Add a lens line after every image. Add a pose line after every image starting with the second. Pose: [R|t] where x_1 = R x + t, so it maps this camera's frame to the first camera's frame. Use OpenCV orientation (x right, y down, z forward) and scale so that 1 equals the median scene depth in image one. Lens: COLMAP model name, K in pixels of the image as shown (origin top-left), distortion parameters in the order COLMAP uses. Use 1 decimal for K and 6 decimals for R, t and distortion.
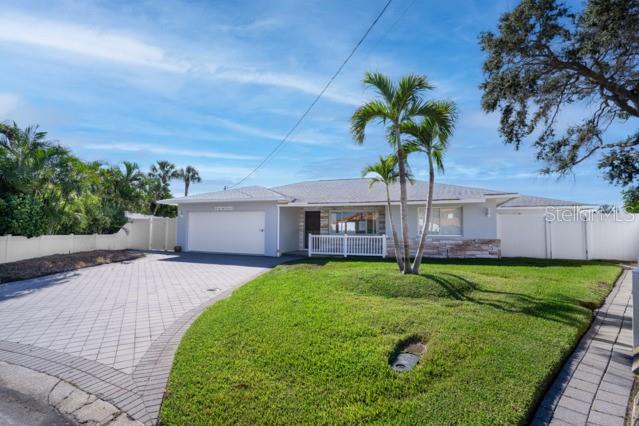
lens RADIAL K [[321.2, 0, 325.8], [0, 321.2, 211.0], [0, 0, 1]] dist [-0.017727, 0.003046]
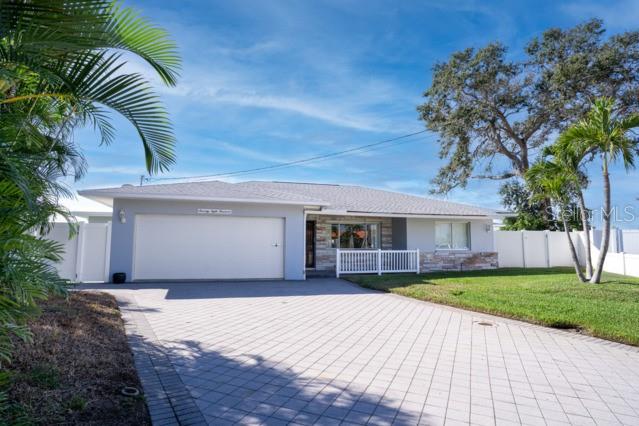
lens RADIAL K [[367.4, 0, 318.0], [0, 367.4, 207.9], [0, 0, 1]] dist [-0.008108, -0.001698]
pose [[0.804355, 0.057301, 0.591380, -0.631564], [-0.035578, 0.998198, -0.048328, 0.014296], [-0.593083, 0.017833, 0.804944, 0.276926]]
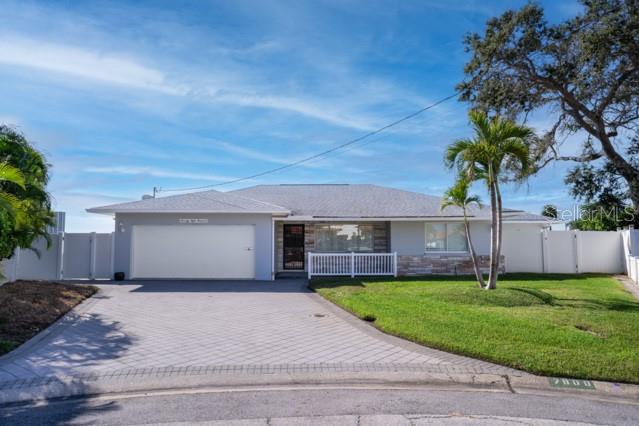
lens RADIAL K [[465.2, 0, 316.3], [0, 465.2, 216.6], [0, 0, 1]] dist [0.028640, -0.006783]
pose [[0.941337, 0.008966, 0.337348, -0.444293], [-0.013136, 0.999863, 0.010079, -0.036271], [-0.337211, -0.013919, 0.941326, -0.170652]]
